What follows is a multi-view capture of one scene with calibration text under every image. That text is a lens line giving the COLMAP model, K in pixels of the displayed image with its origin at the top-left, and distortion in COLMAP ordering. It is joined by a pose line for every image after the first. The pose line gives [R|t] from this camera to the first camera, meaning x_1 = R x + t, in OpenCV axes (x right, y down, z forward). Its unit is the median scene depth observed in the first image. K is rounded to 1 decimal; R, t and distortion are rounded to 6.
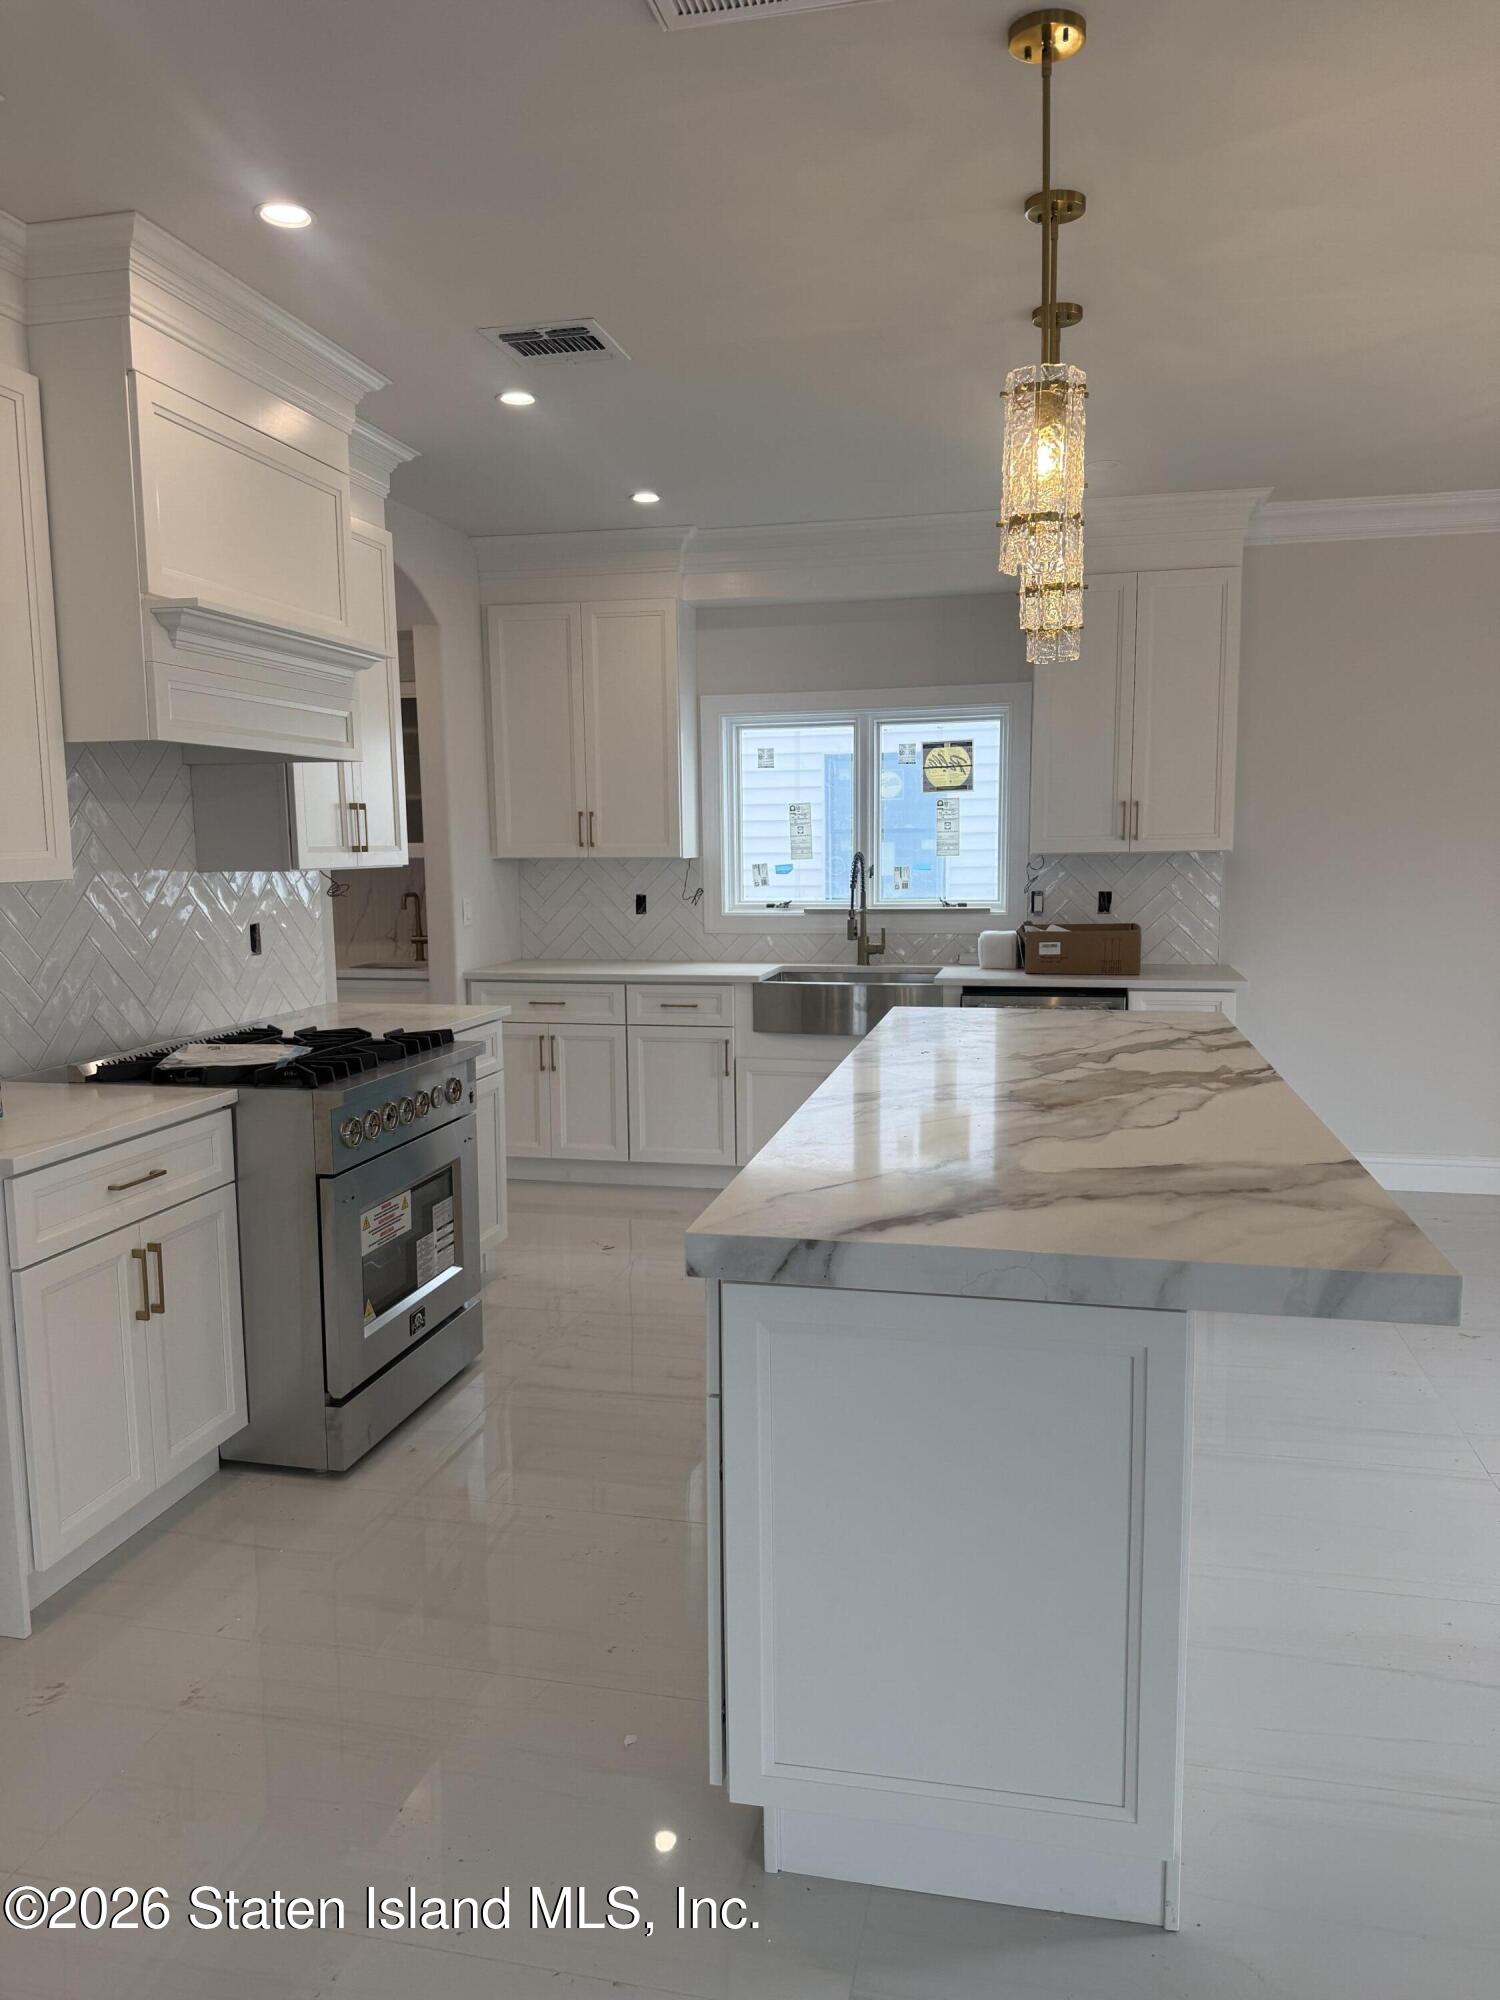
lens RADIAL K [[1421.6, 0, 750.6], [0, 1421.6, 1000.8], [0, 0, 1]] dist [0.001051, -0.003887]
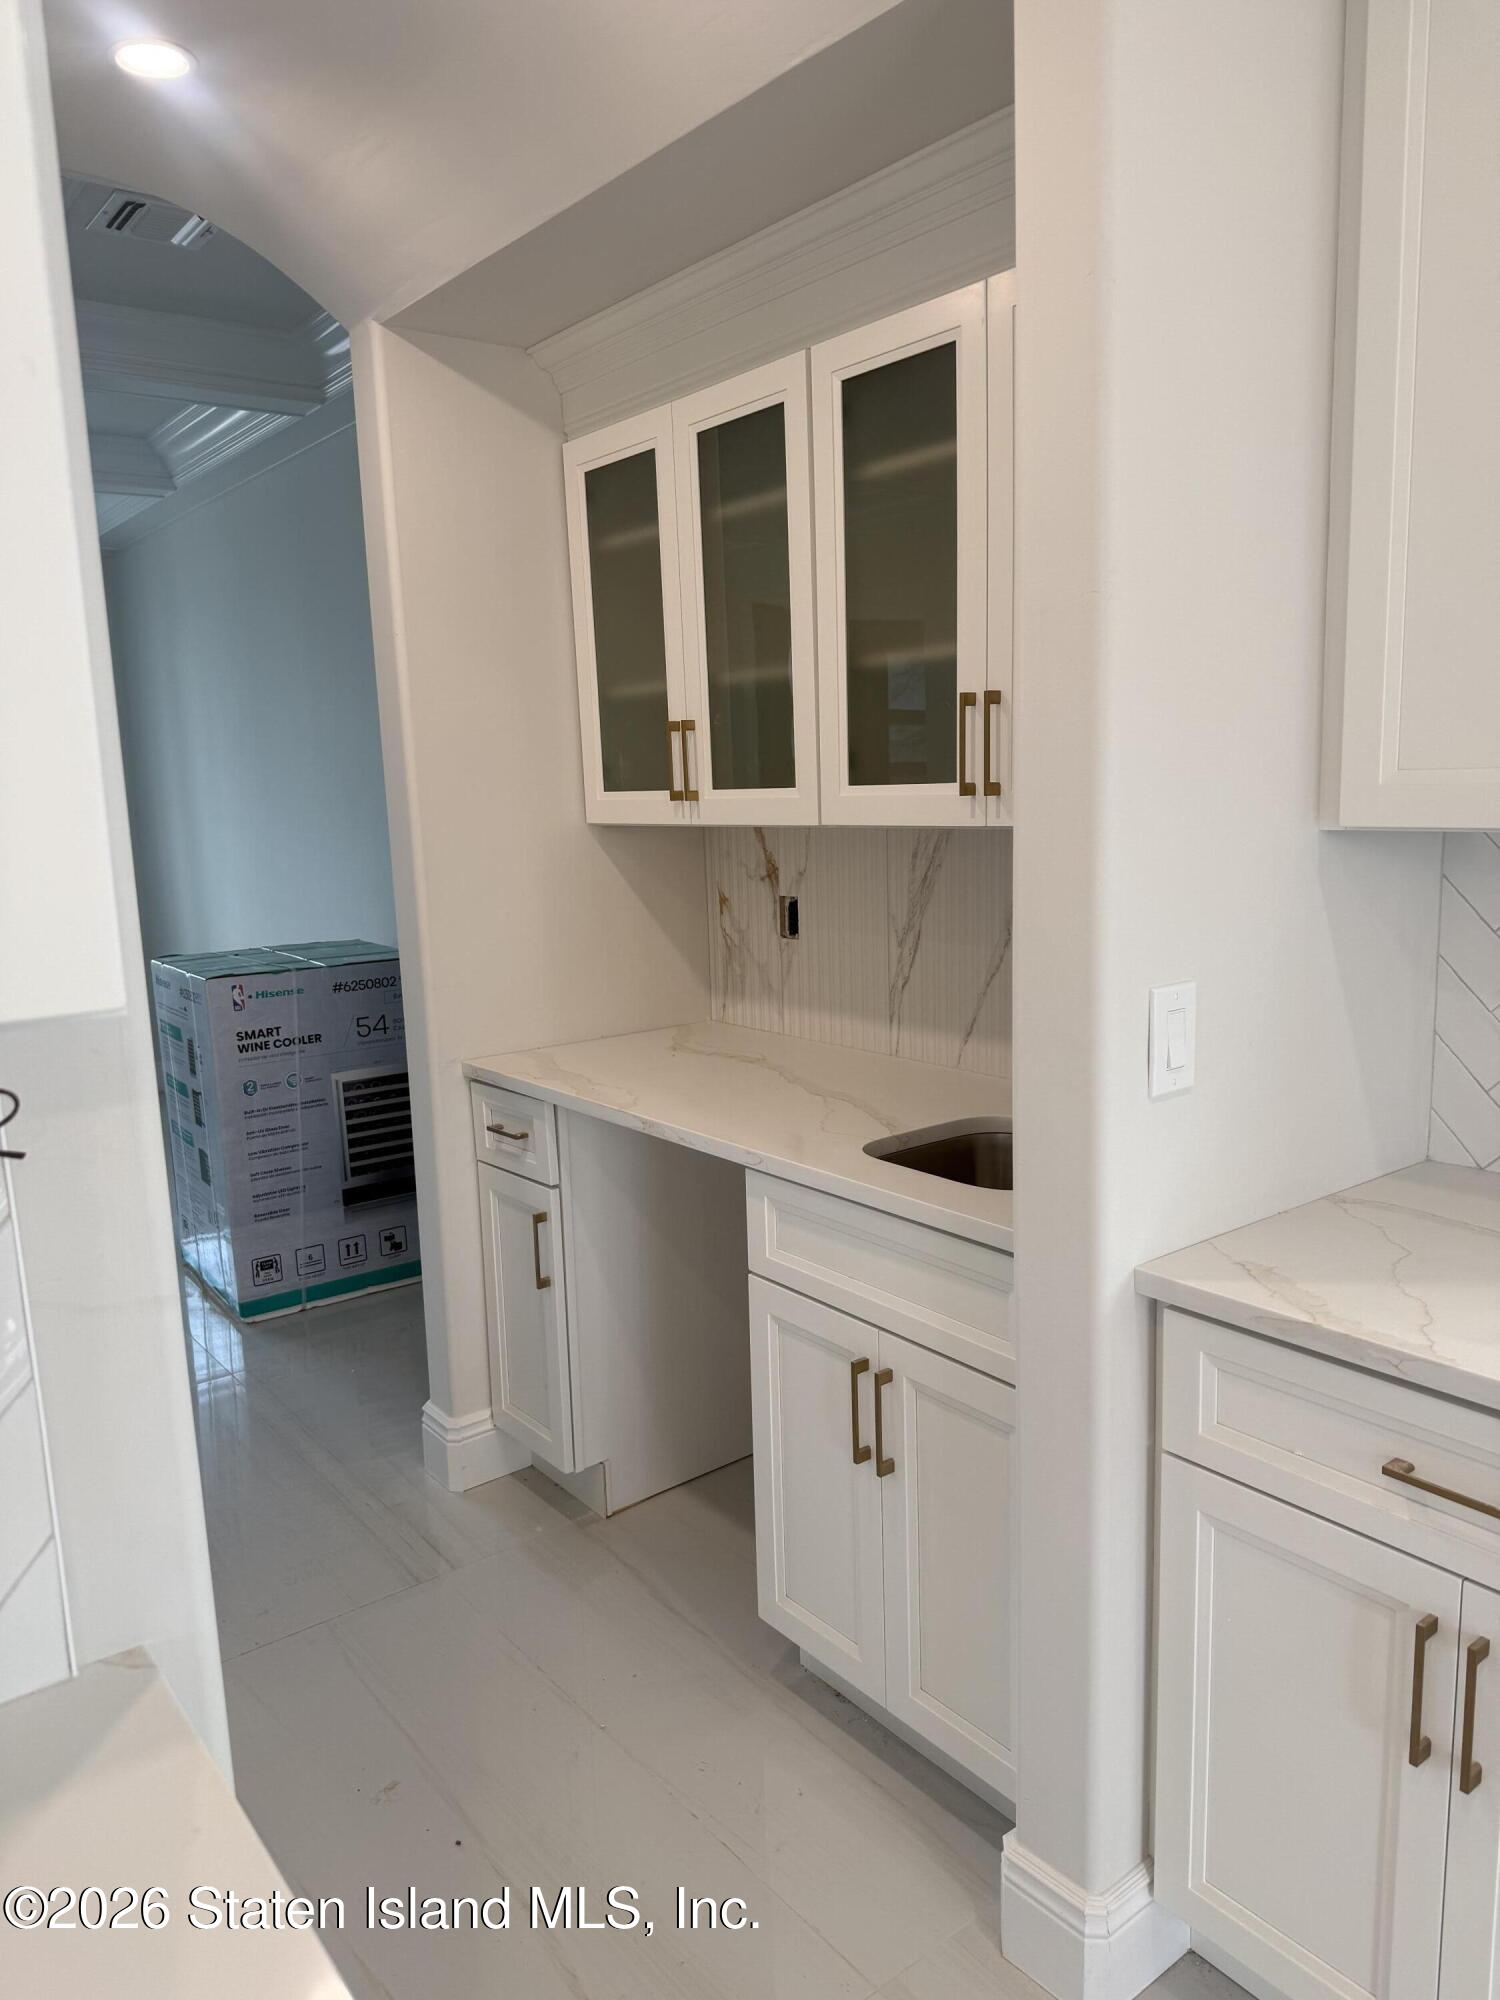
lens RADIAL K [[1421.6, 0, 755.8], [0, 1421.6, 1012.8], [0, 0, 1]] dist [0.001051, -0.003887]
pose [[0.757138, 0.107398, -0.644366, -0.091958], [-0.068644, 0.994012, 0.085016, -0.084299], [0.649638, -0.020137, 0.759977, 0.754874]]
